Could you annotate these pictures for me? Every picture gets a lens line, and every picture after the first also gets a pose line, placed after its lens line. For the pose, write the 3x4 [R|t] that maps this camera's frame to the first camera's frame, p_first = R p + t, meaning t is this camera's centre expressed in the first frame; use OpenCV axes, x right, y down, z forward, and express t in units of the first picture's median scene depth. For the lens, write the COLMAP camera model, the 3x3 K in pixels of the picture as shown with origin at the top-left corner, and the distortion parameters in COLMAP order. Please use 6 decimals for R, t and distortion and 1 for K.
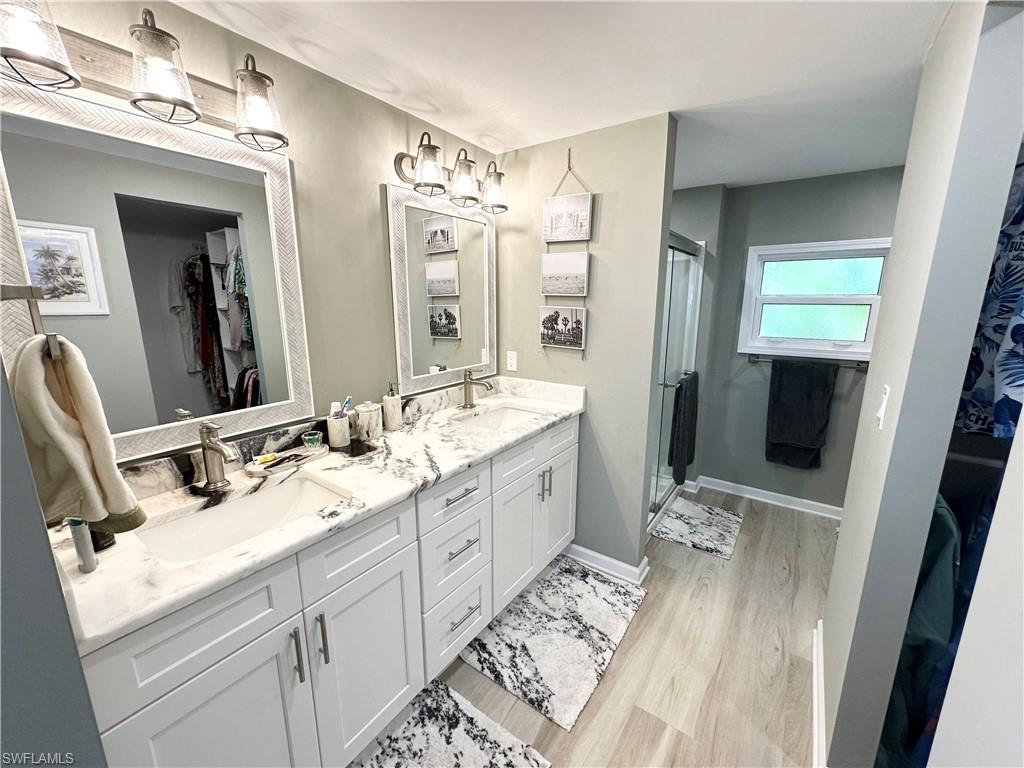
lens RADIAL K [[408.1, 0, 512.4], [0, 408.1, 383.1], [0, 0, 1]] dist [-0.001702, -0.000090]
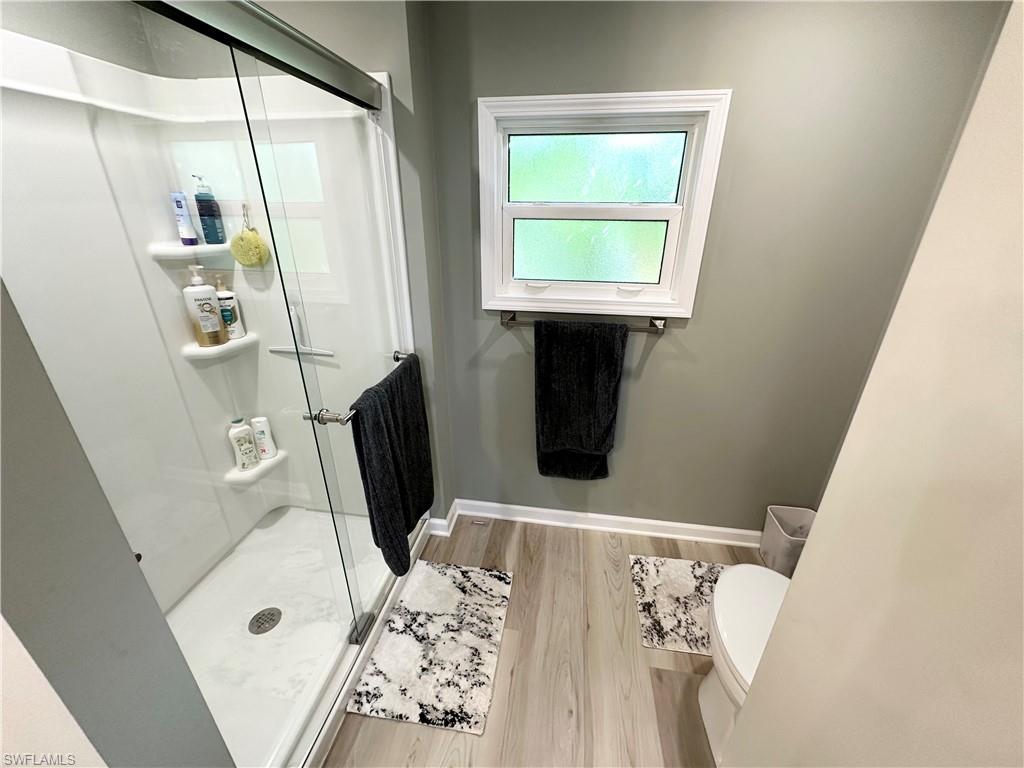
lens RADIAL K [[408.1, 0, 513.6], [0, 408.1, 381.8], [0, 0, 1]] dist [-0.001702, -0.000090]
pose [[0.890890, -0.174894, 0.419198, 0.406363], [0.085156, 0.970845, 0.224073, -0.121973], [-0.446165, -0.163927, 0.879809, 0.563623]]
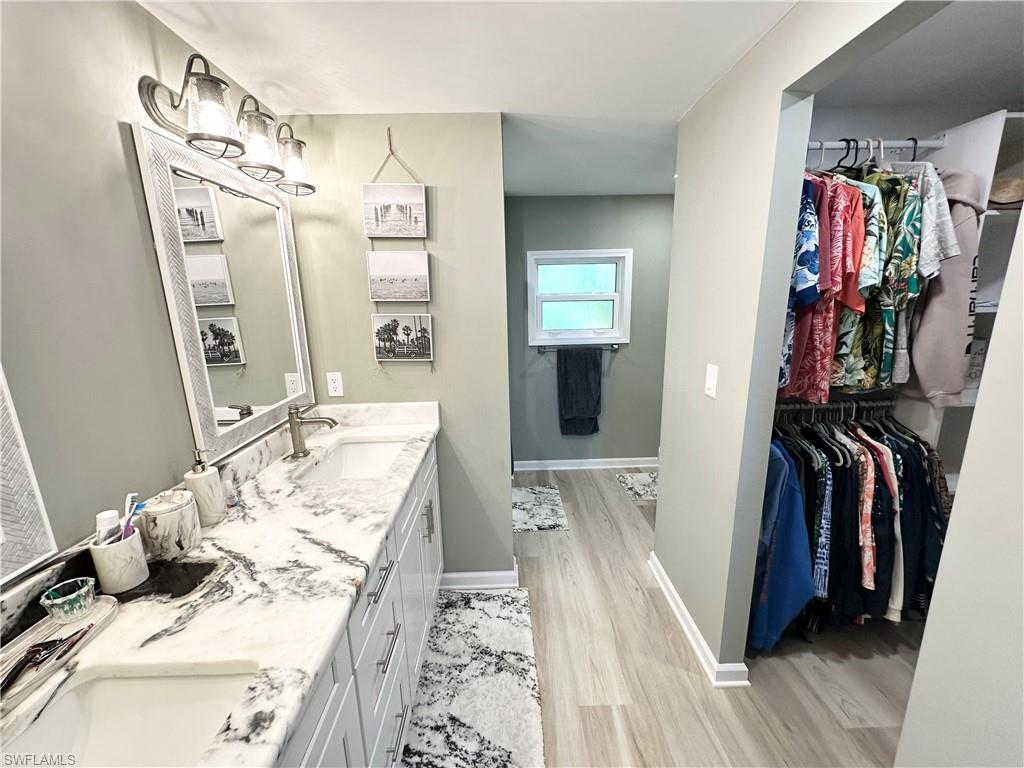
lens RADIAL K [[408.1, 0, 508.8], [0, 408.1, 383.4], [0, 0, 1]] dist [-0.001702, -0.000090]
pose [[0.801274, -0.148217, 0.579648, -0.188985], [0.144665, 0.988078, 0.052677, -0.048270], [-0.580545, 0.041646, 0.813162, 0.153642]]
